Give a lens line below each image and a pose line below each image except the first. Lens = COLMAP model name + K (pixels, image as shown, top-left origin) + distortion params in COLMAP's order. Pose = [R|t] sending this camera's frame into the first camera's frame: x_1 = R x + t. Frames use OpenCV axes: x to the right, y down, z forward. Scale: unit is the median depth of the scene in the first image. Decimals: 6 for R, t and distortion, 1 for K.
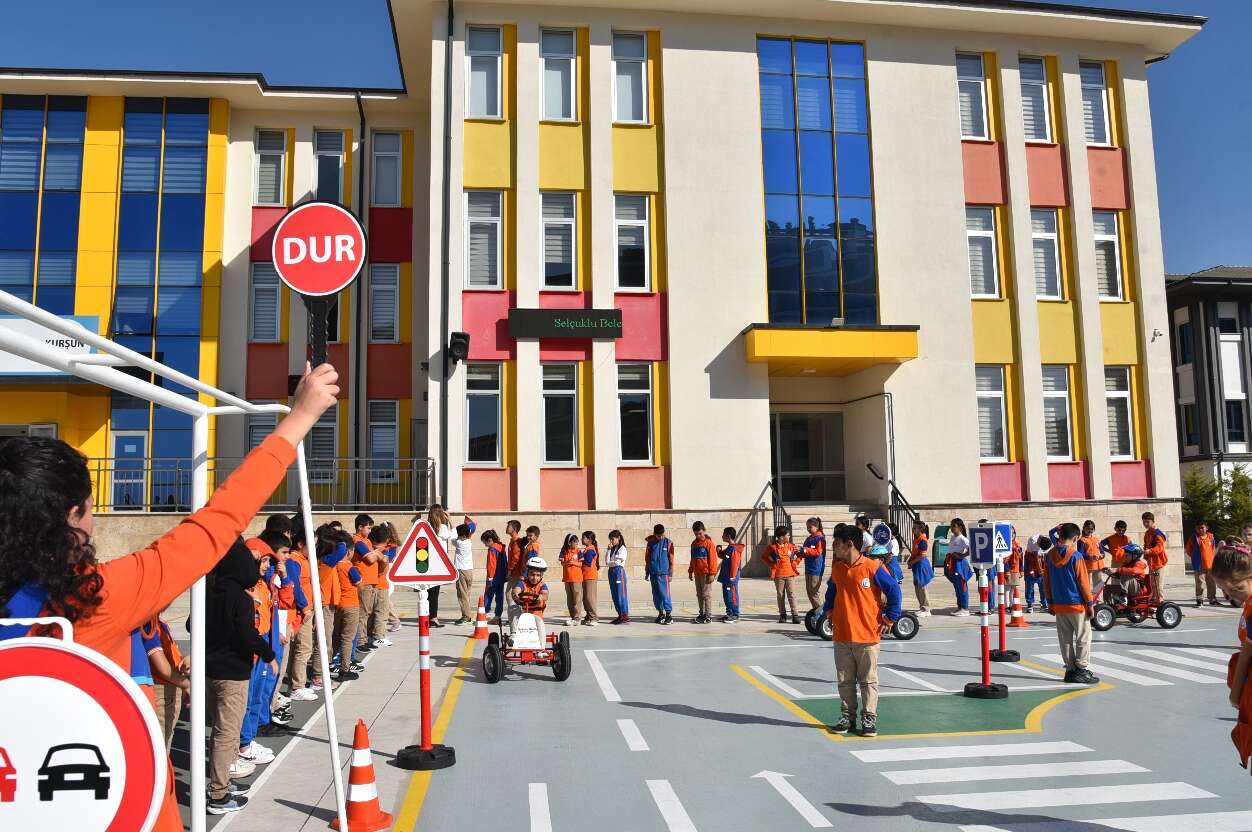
lens RADIAL K [[1056.3, 0, 628.8], [0, 1056.3, 414.4], [0, 0, 1]] dist [-0.107274, 0.064519]
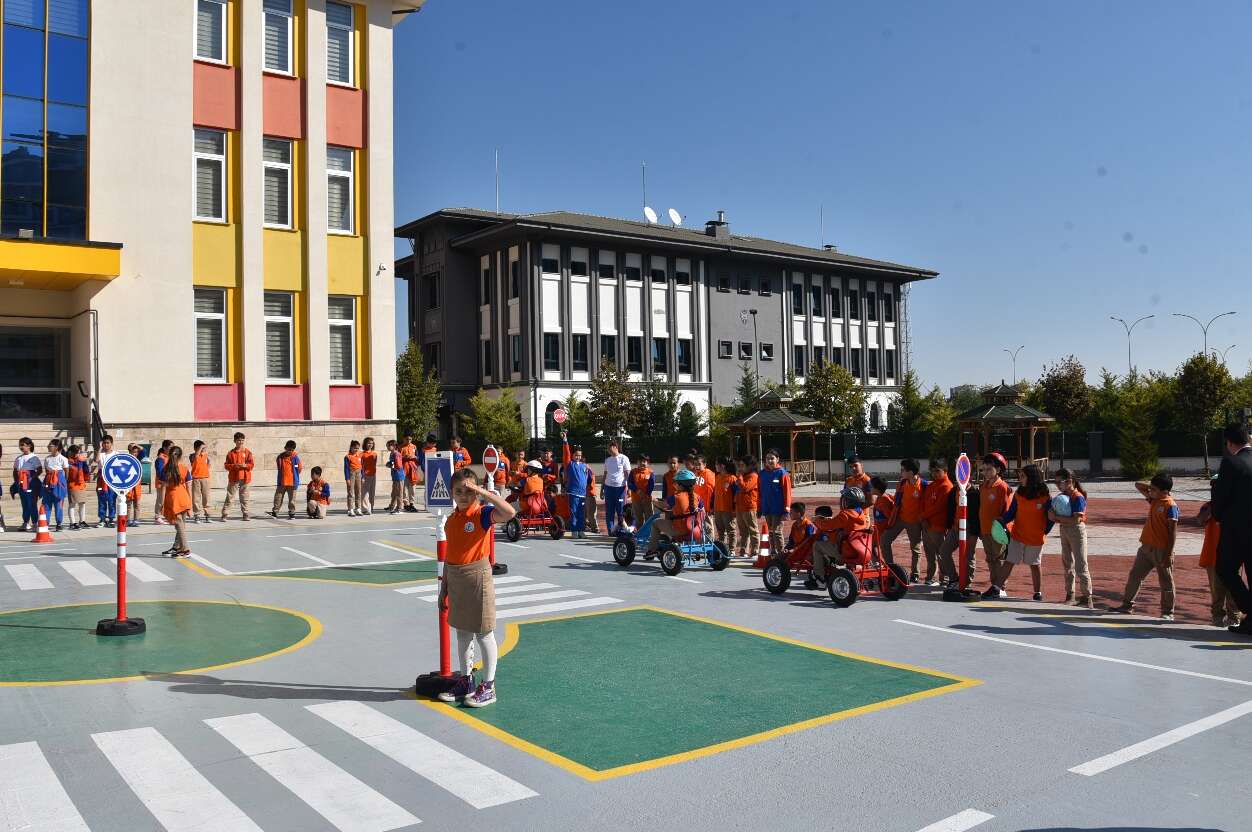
lens RADIAL K [[1056.3, 0, 623.9], [0, 1056.3, 426.2], [0, 0, 1]] dist [-0.107274, 0.064519]
pose [[0.865102, 0.003893, 0.501581, 0.181494], [-0.048673, 0.995902, 0.076220, -0.009245], [-0.499229, -0.090351, 0.861747, -0.088422]]
